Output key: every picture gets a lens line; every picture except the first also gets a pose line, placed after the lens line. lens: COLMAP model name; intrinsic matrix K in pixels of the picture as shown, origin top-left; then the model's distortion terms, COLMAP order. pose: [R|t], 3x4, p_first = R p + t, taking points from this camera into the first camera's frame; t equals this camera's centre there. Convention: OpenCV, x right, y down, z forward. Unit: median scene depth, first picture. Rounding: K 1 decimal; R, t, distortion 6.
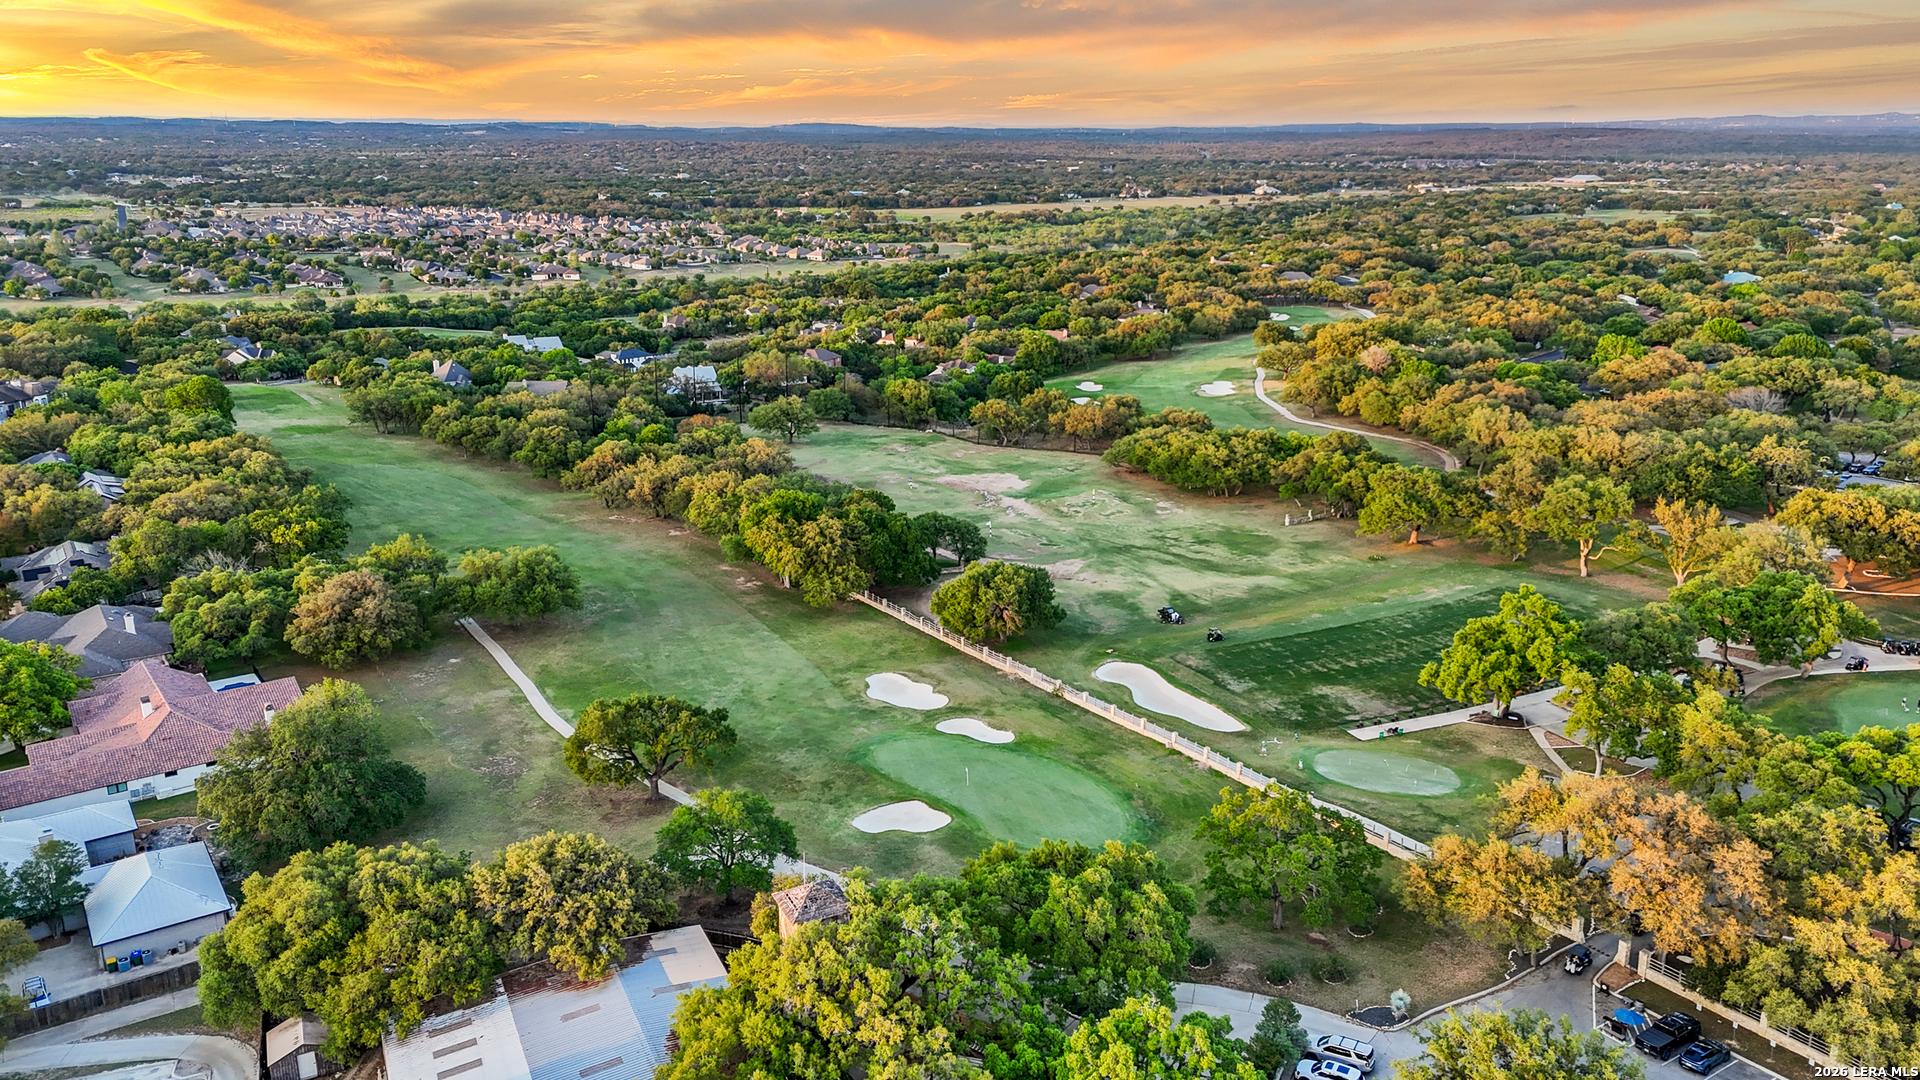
lens RADIAL K [[1442.8, 0, 960.0], [0, 1442.8, 540.0], [0, 0, 1]] dist [0.112696, -0.102273]
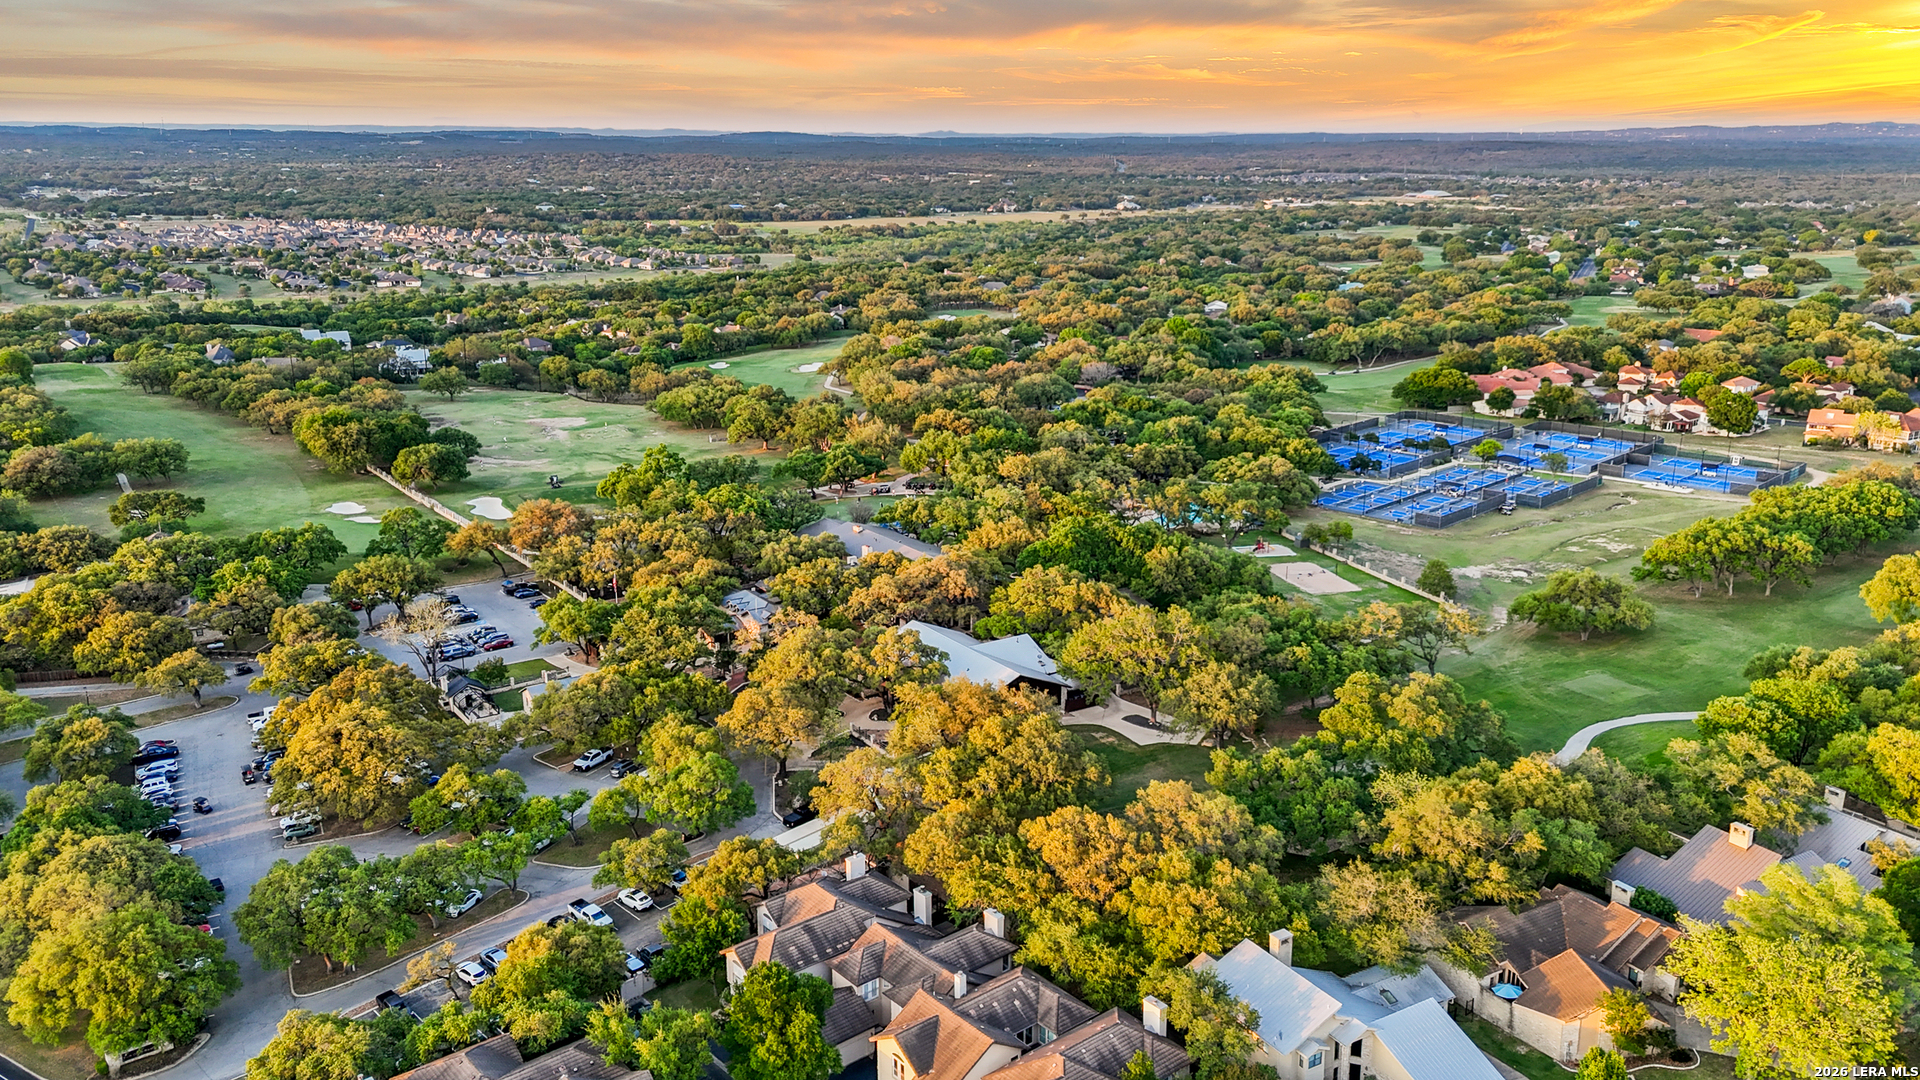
lens RADIAL K [[1442.8, 0, 960.0], [0, 1442.8, 540.0], [0, 0, 1]] dist [0.112696, -0.102273]
pose [[0.999532, -0.006587, 0.029887, 0.120303], [0.006756, 0.999962, -0.005581, 0.028684], [-0.029849, 0.005780, 0.999538, -0.154238]]
